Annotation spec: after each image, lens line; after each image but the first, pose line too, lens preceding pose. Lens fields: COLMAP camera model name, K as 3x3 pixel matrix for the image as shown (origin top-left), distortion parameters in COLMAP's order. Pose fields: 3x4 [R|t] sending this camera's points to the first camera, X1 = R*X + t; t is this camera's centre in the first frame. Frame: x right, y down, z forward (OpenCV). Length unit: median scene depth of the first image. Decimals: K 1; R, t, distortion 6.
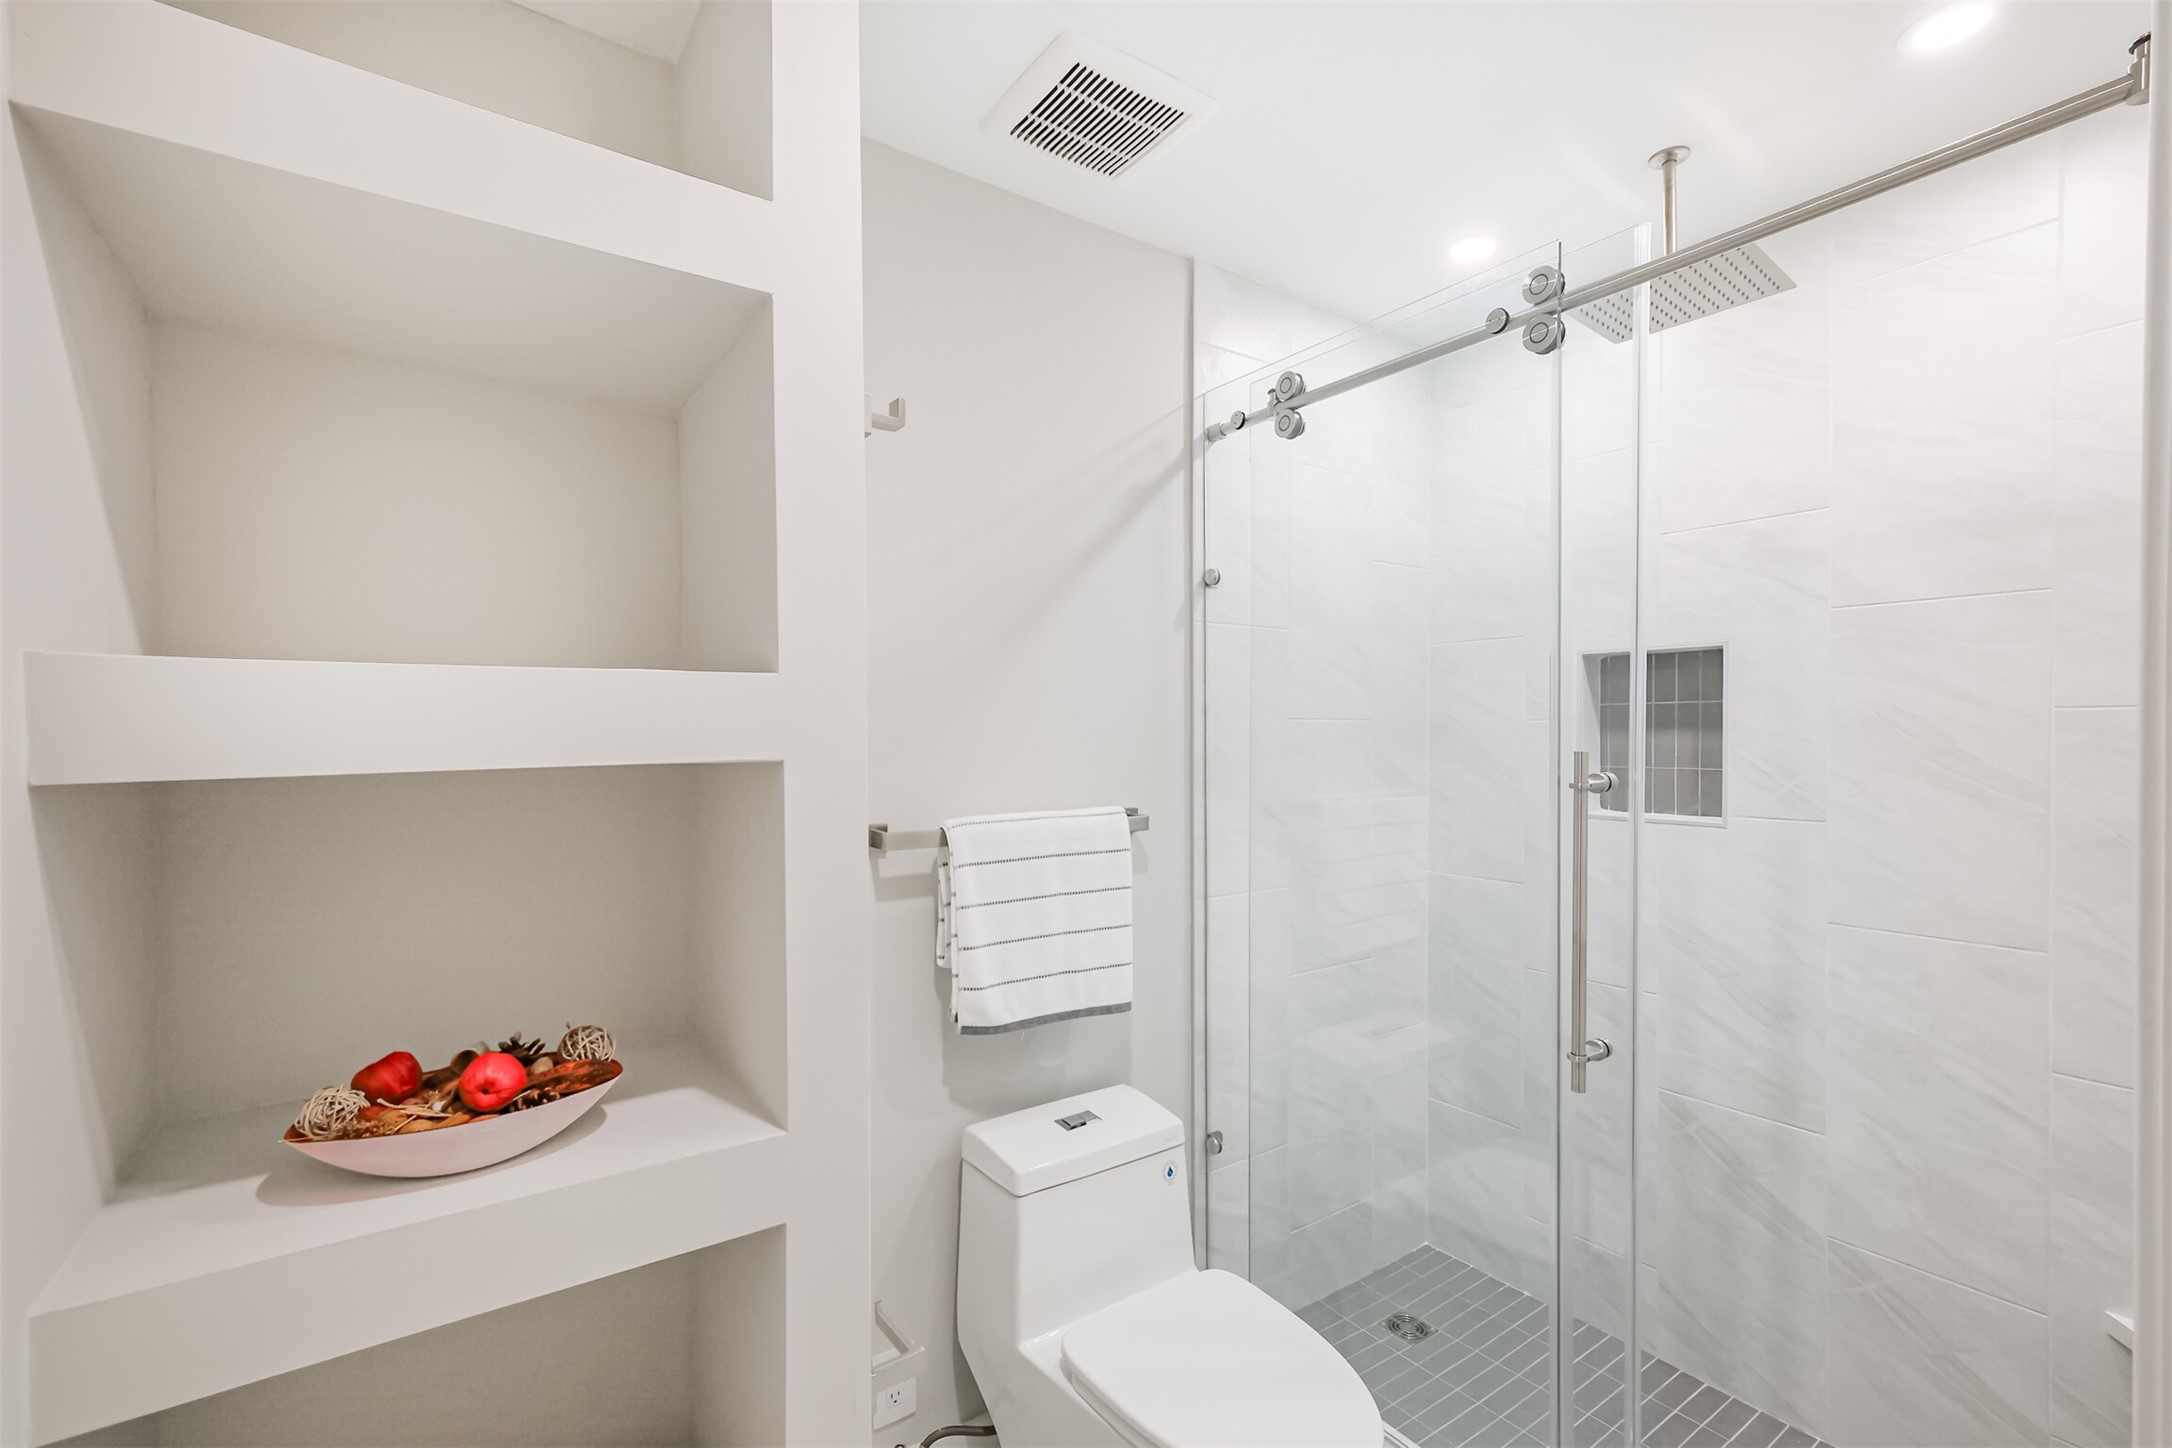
lens RADIAL K [[955.6, 0, 1085.5], [0, 955.6, 726.9], [0, 0, 1]] dist [0.000123, -0.000685]
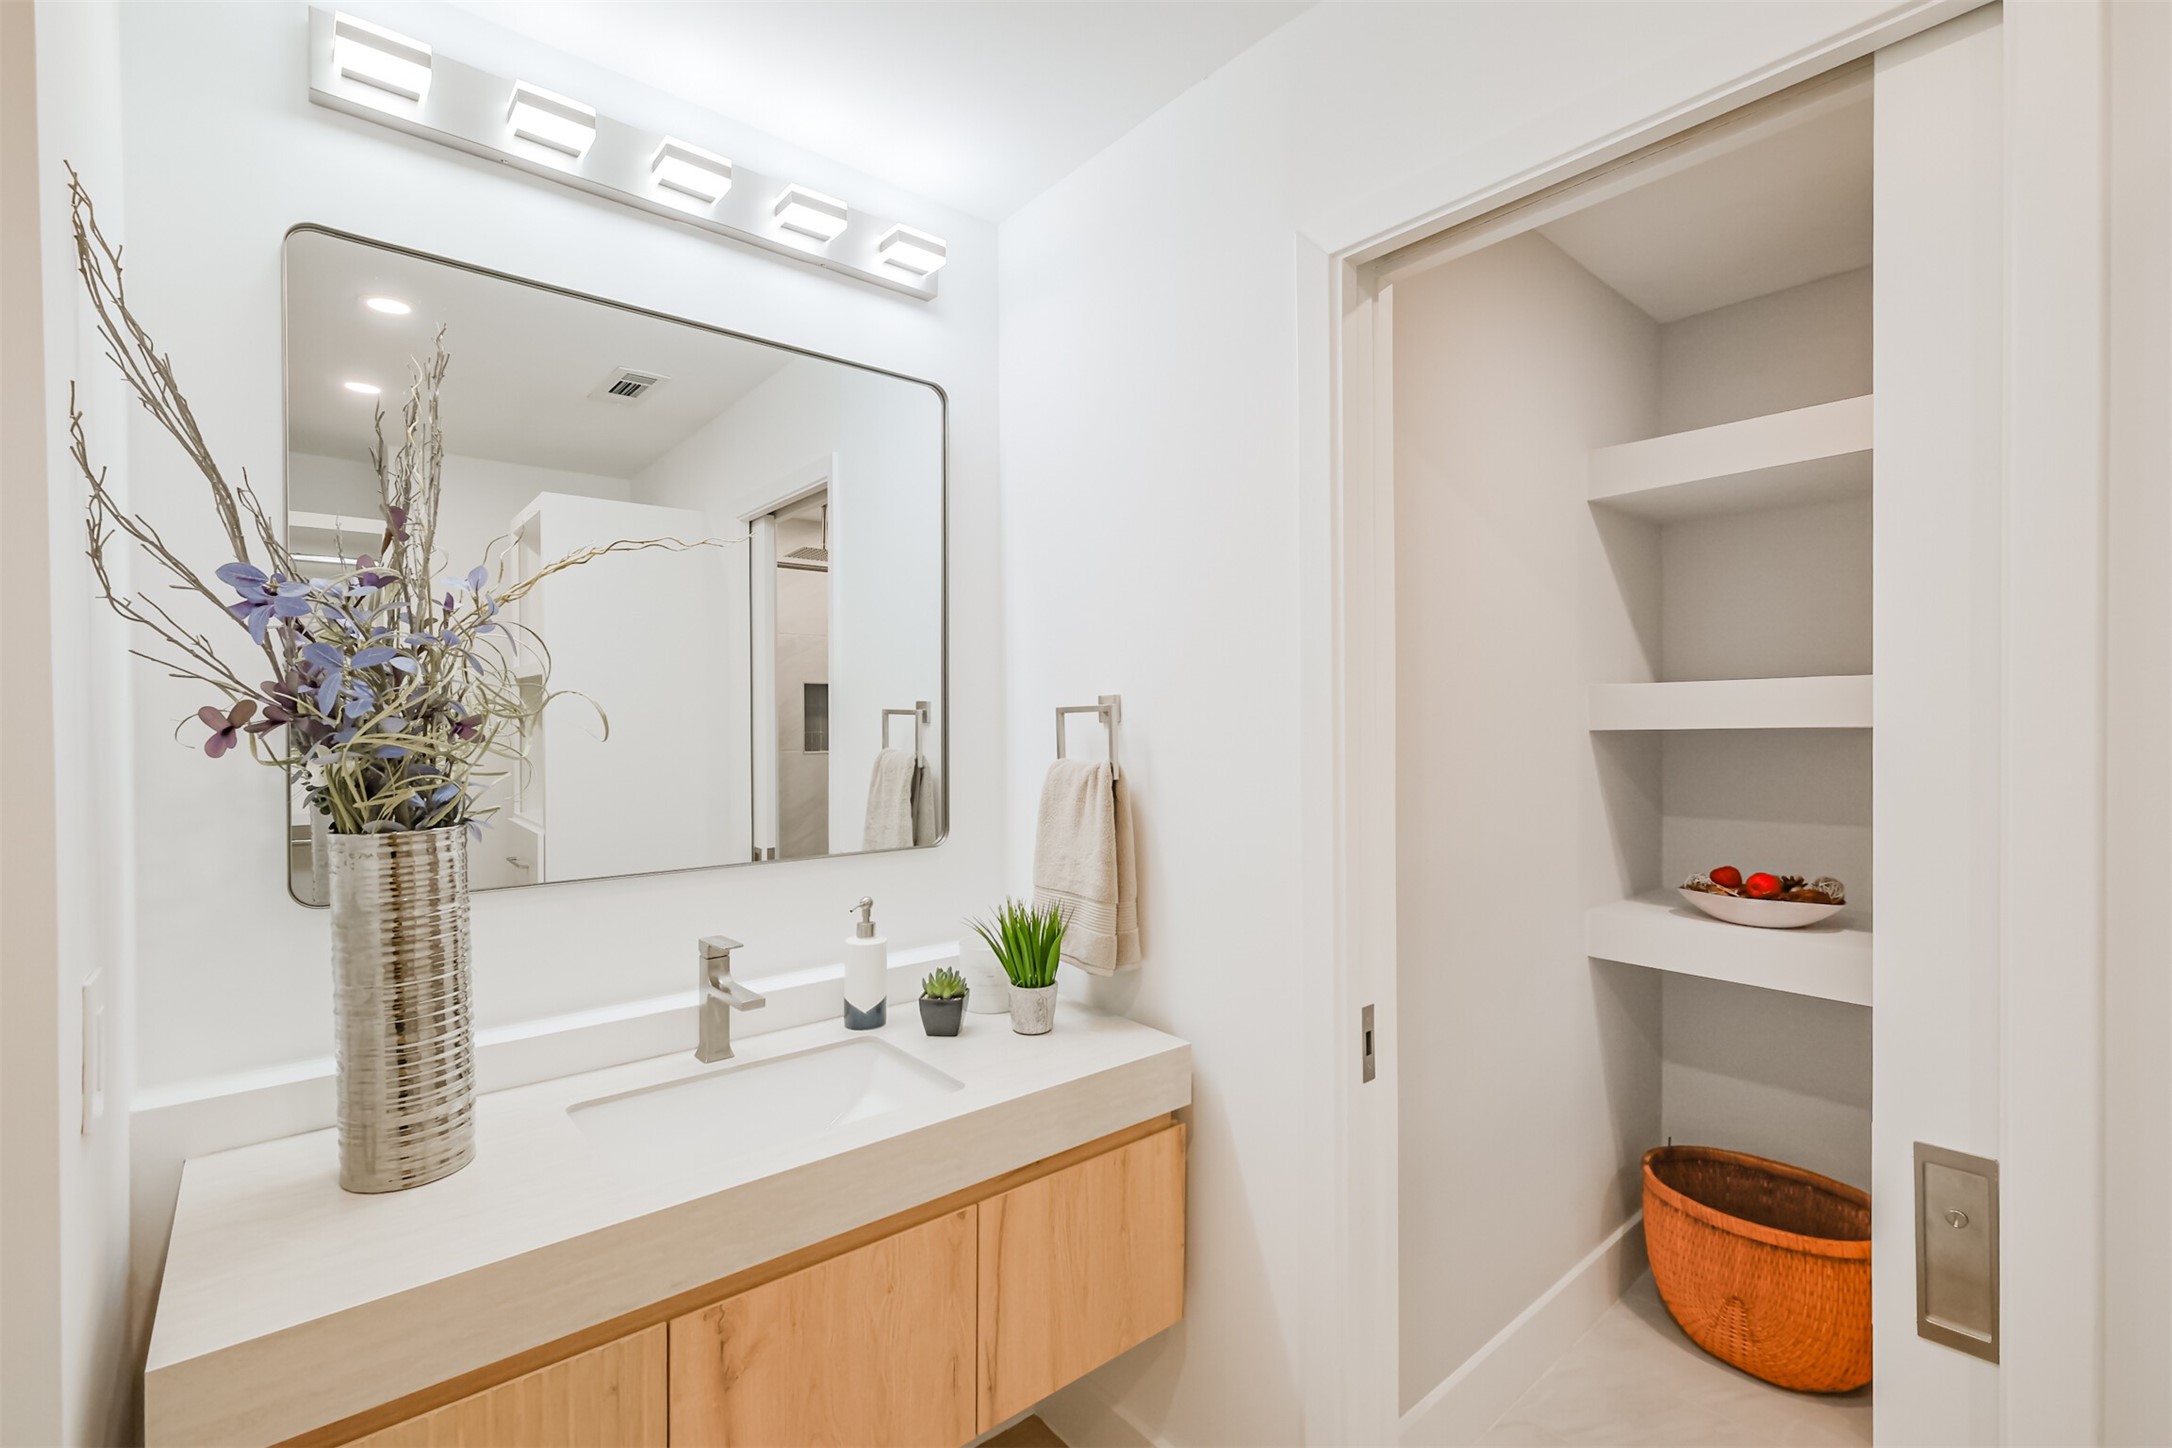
lens RADIAL K [[955.6, 0, 1086.5], [0, 955.6, 726.8], [0, 0, 1]] dist [0.000123, -0.000685]
pose [[0.088738, -0.002305, -0.996052, 1.287206], [-0.010924, 0.999935, -0.003288, 0.060779], [0.995995, 0.011173, 0.088707, -0.611345]]
